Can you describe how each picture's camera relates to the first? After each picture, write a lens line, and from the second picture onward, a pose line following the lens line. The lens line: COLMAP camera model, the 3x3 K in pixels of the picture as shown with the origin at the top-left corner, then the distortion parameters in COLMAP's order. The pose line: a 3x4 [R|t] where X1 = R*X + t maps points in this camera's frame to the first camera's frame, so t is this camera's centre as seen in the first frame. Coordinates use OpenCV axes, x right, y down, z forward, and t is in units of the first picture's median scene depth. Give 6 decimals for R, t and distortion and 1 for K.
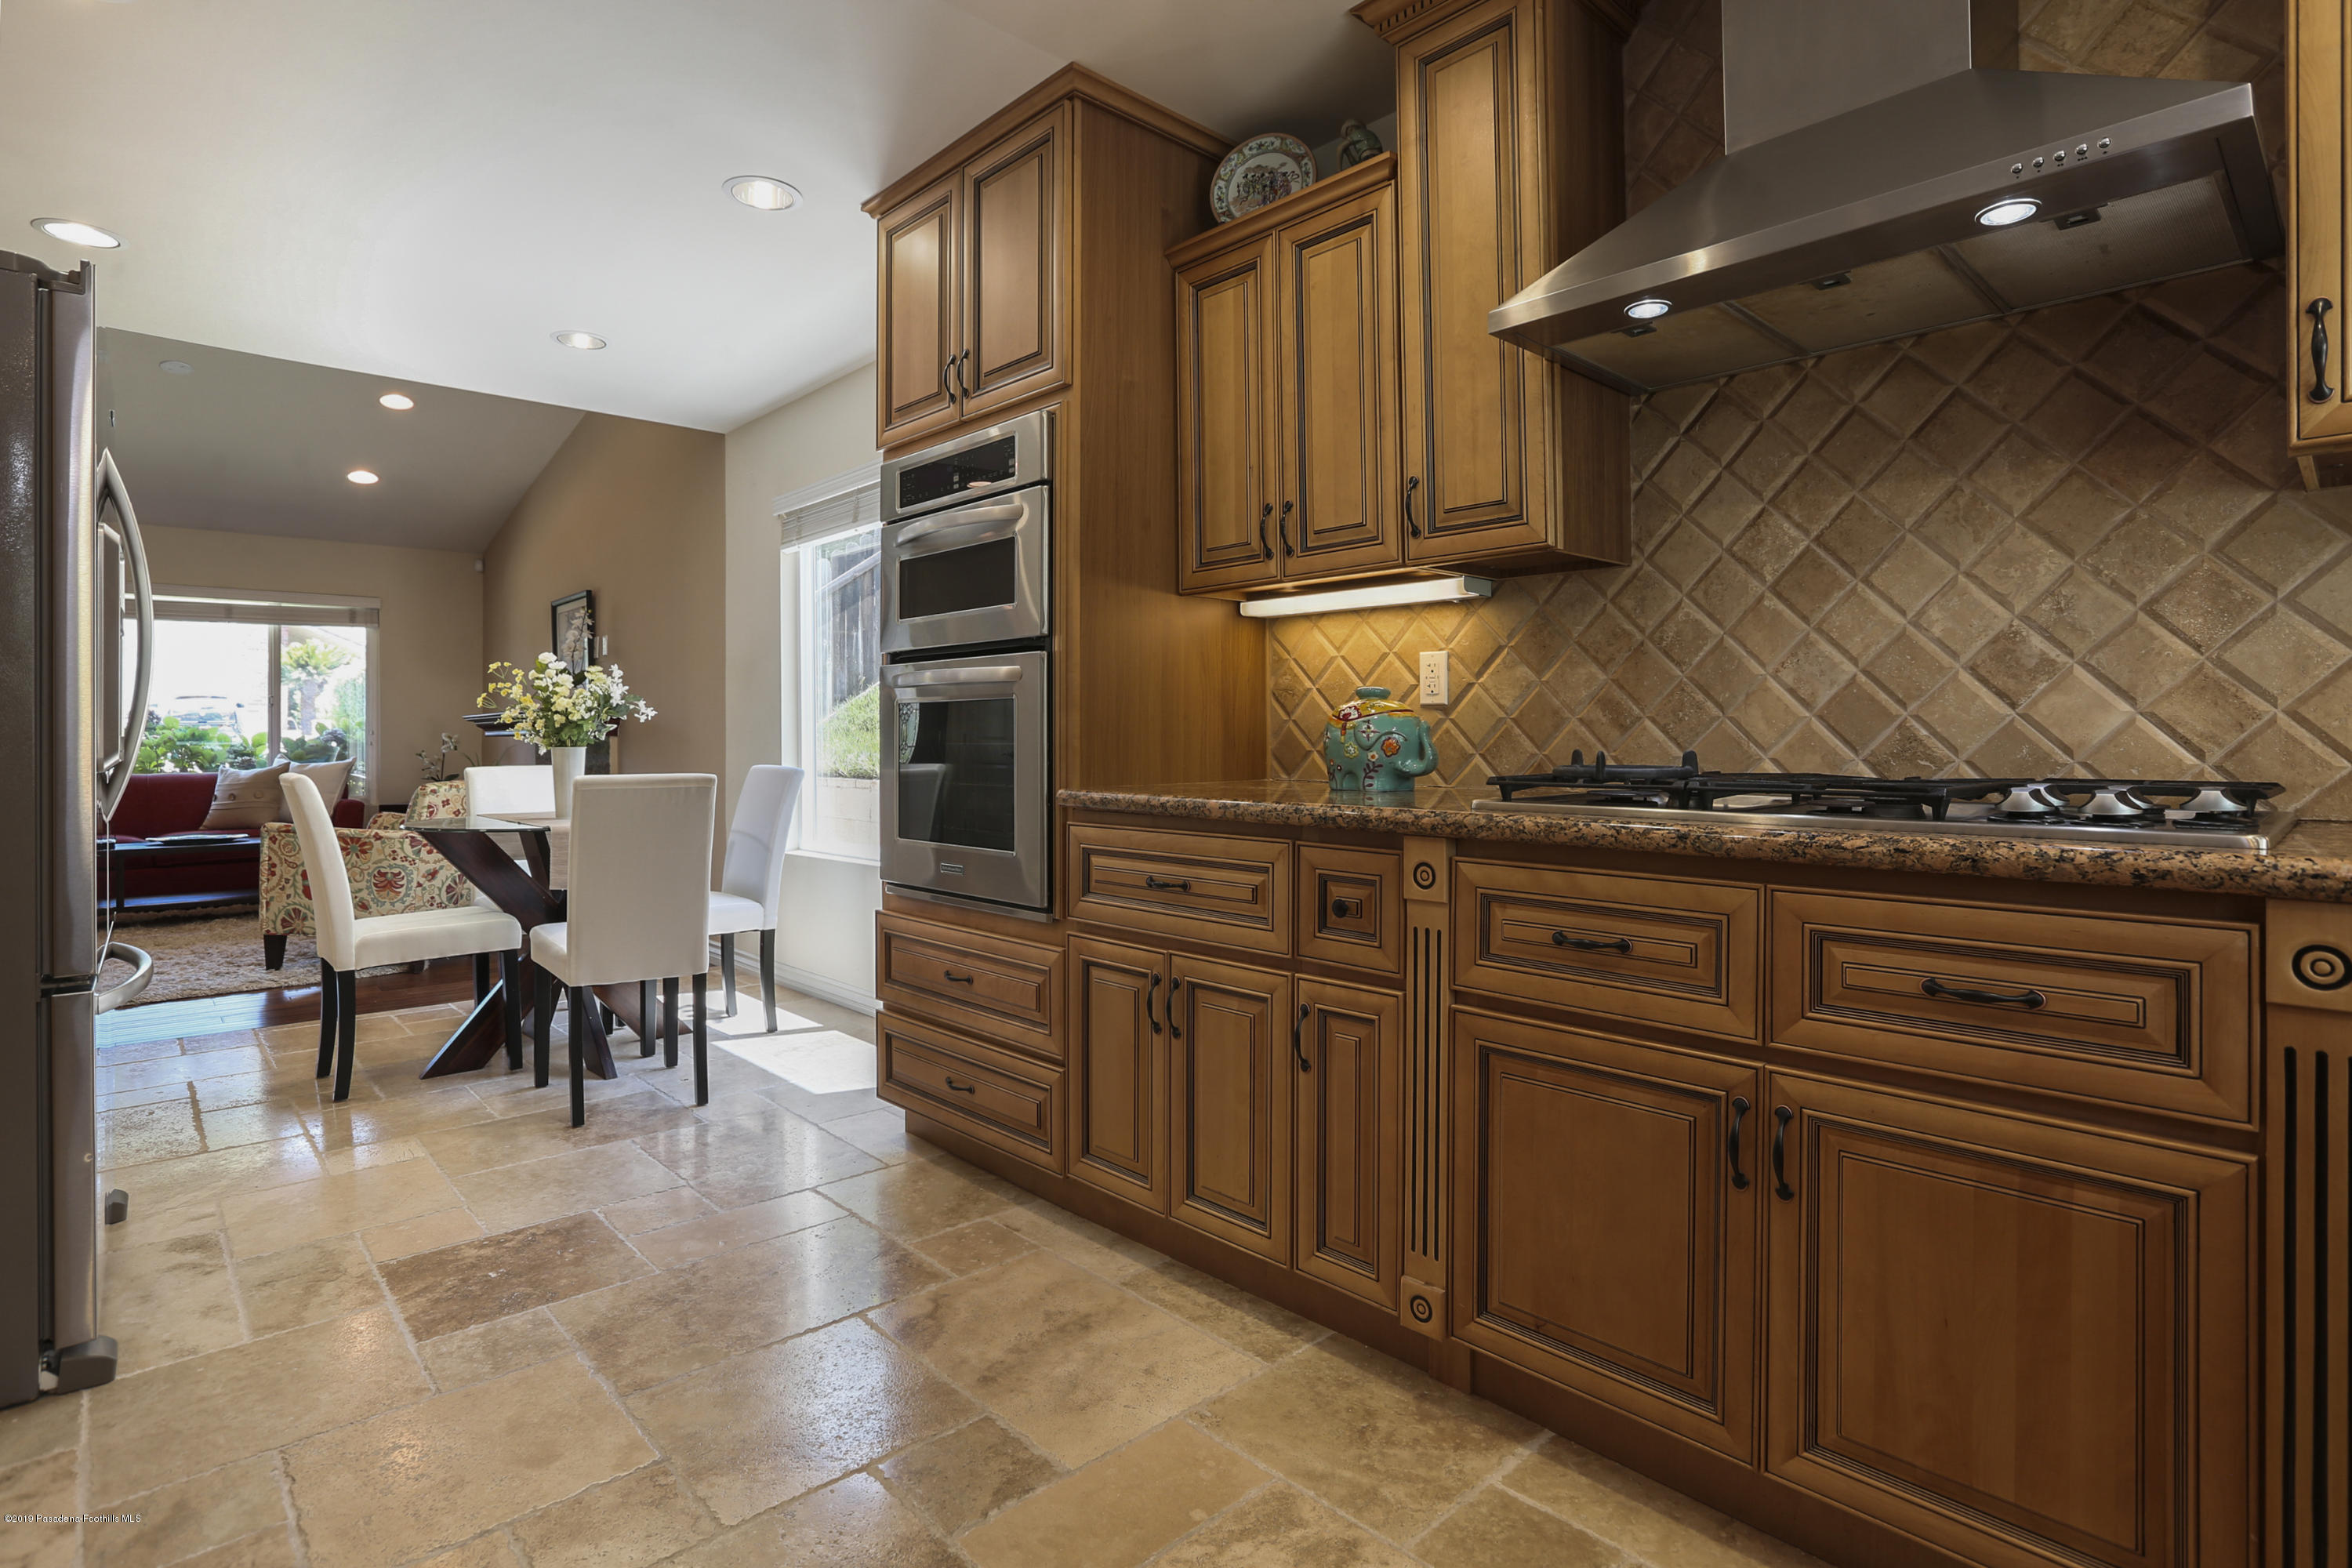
lens RADIAL K [[1175.5, 0, 1179.1], [0, 1175.5, 729.6], [0, 0, 1]] dist [-0.060774, 0.032314]
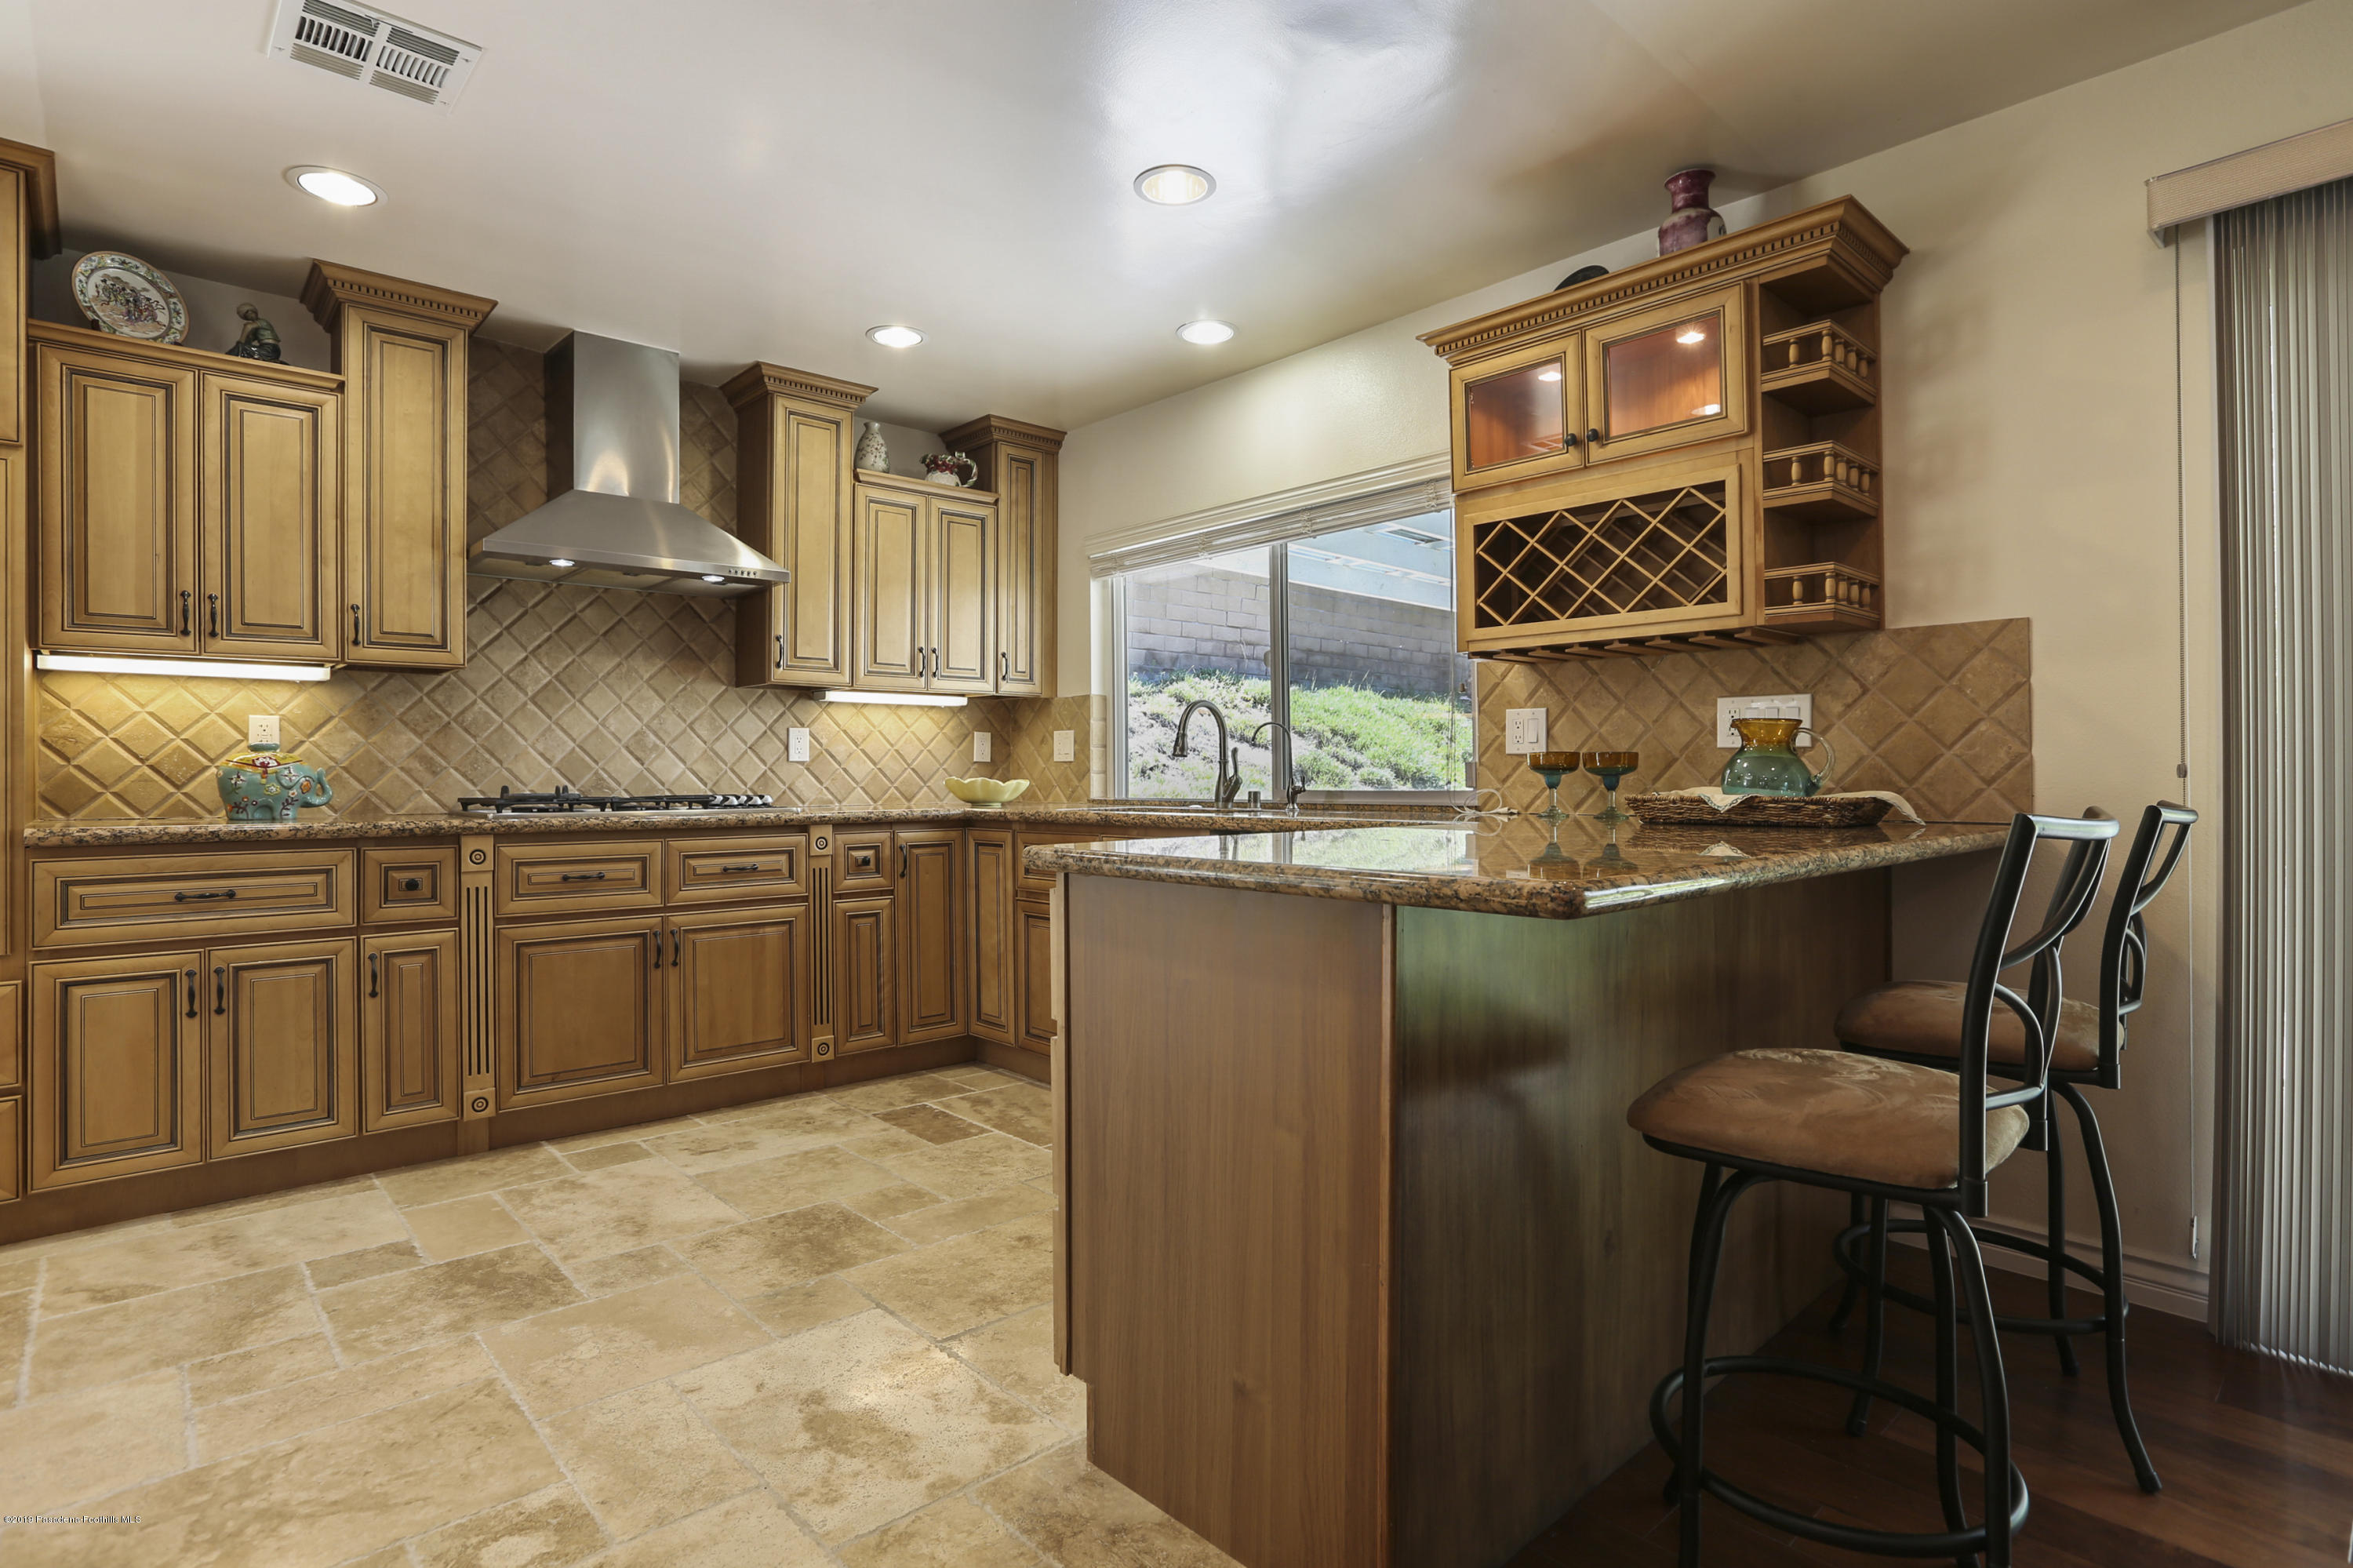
lens RADIAL K [[1181.3, 0, 1178.6], [0, 1181.3, 770.0], [0, 0, 1]] dist [-0.031459, 0.008524]
pose [[0.010983, 0.005099, 0.999927, -1.280495], [-0.001300, 0.999986, -0.005085, 0.000788], [-0.999939, -0.001244, 0.010990, -0.064451]]
